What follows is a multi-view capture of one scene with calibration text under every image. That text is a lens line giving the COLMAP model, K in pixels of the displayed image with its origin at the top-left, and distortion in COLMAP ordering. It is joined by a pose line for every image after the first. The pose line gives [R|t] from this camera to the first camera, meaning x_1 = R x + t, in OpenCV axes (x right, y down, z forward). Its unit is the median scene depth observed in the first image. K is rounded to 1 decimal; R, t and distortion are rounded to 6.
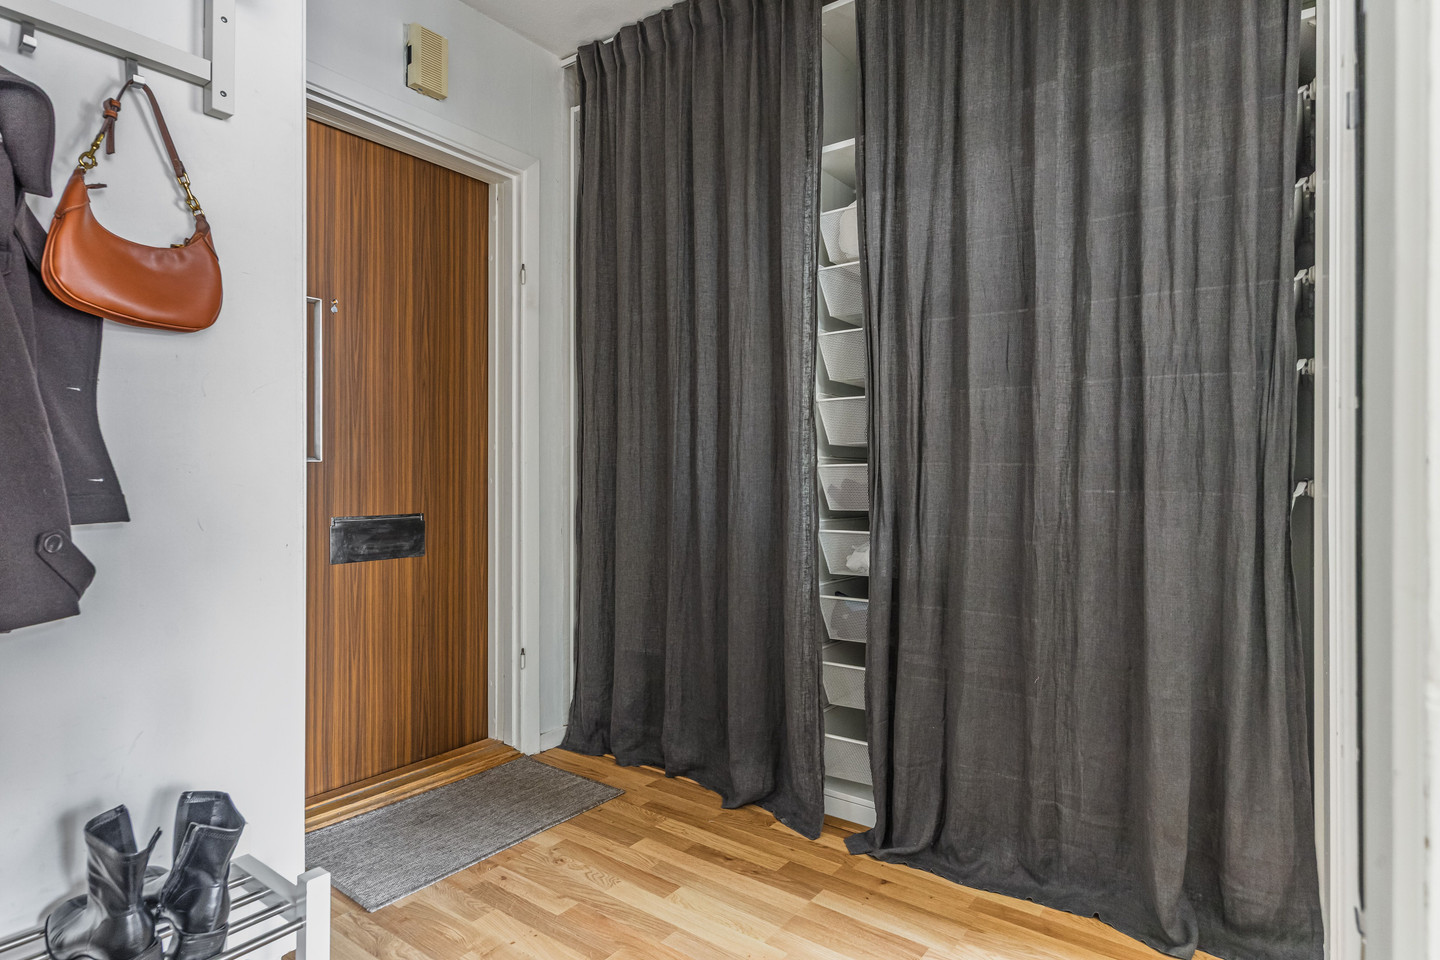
lens RADIAL K [[772.6, 0, 721.7], [0, 772.6, 476.8], [0, 0, 1]] dist [0.000548, -0.000199]
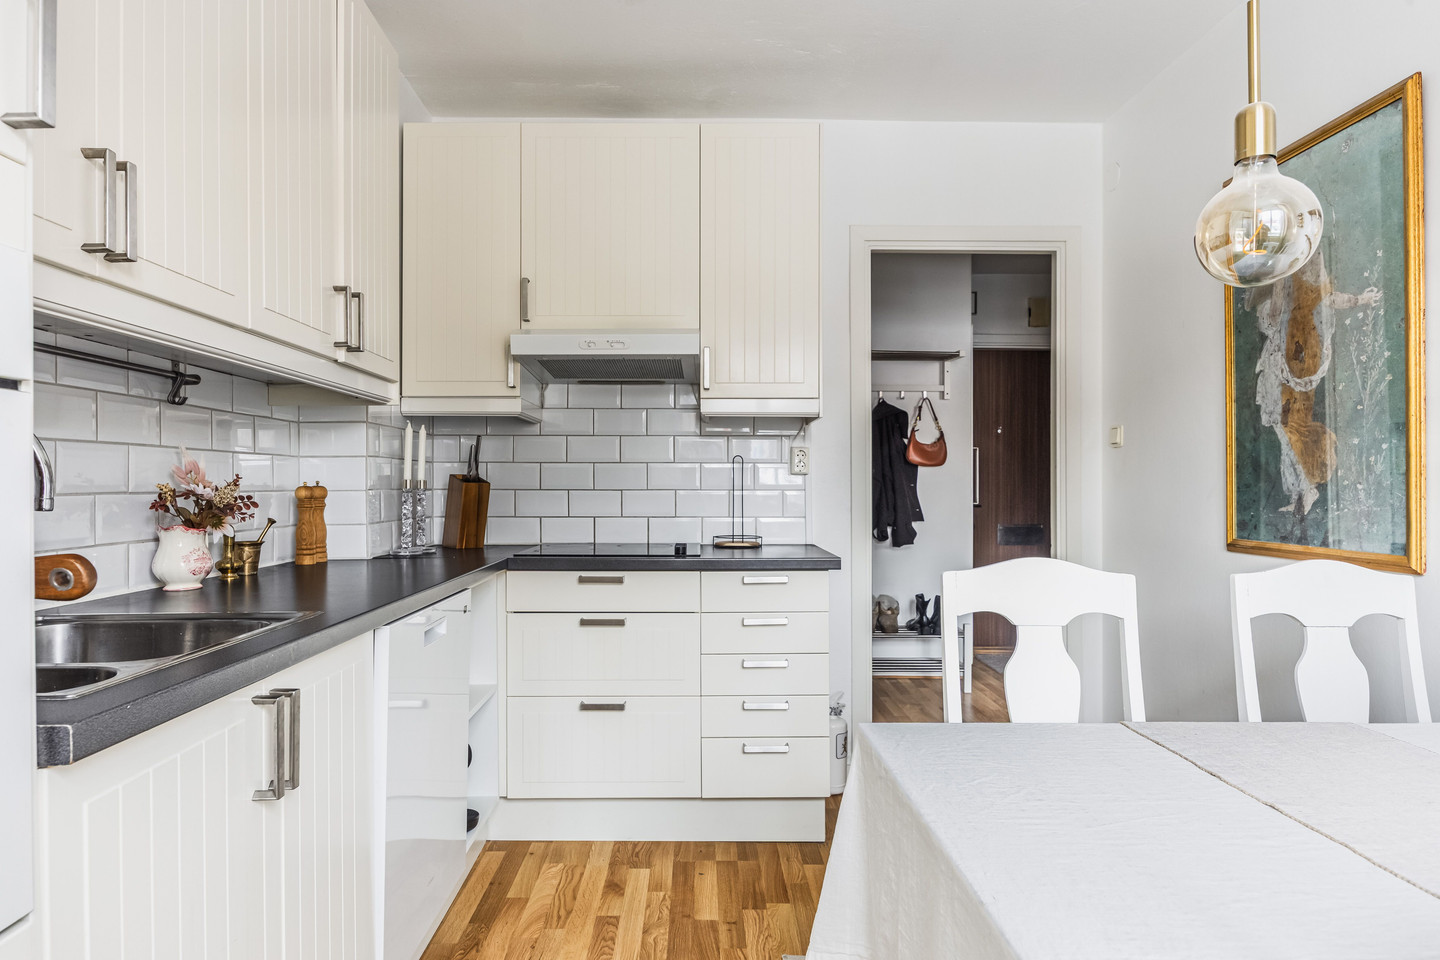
lens RADIAL K [[856.0, 0, 716.0], [0, 856.0, 479.4], [0, 0, 1]] dist [-0.001628, -0.000031]
pose [[0.626517, -0.003631, -0.779399, 1.715586], [-0.005038, 0.999949, -0.008708, -0.097421], [0.779391, 0.009382, 0.626467, -2.228452]]
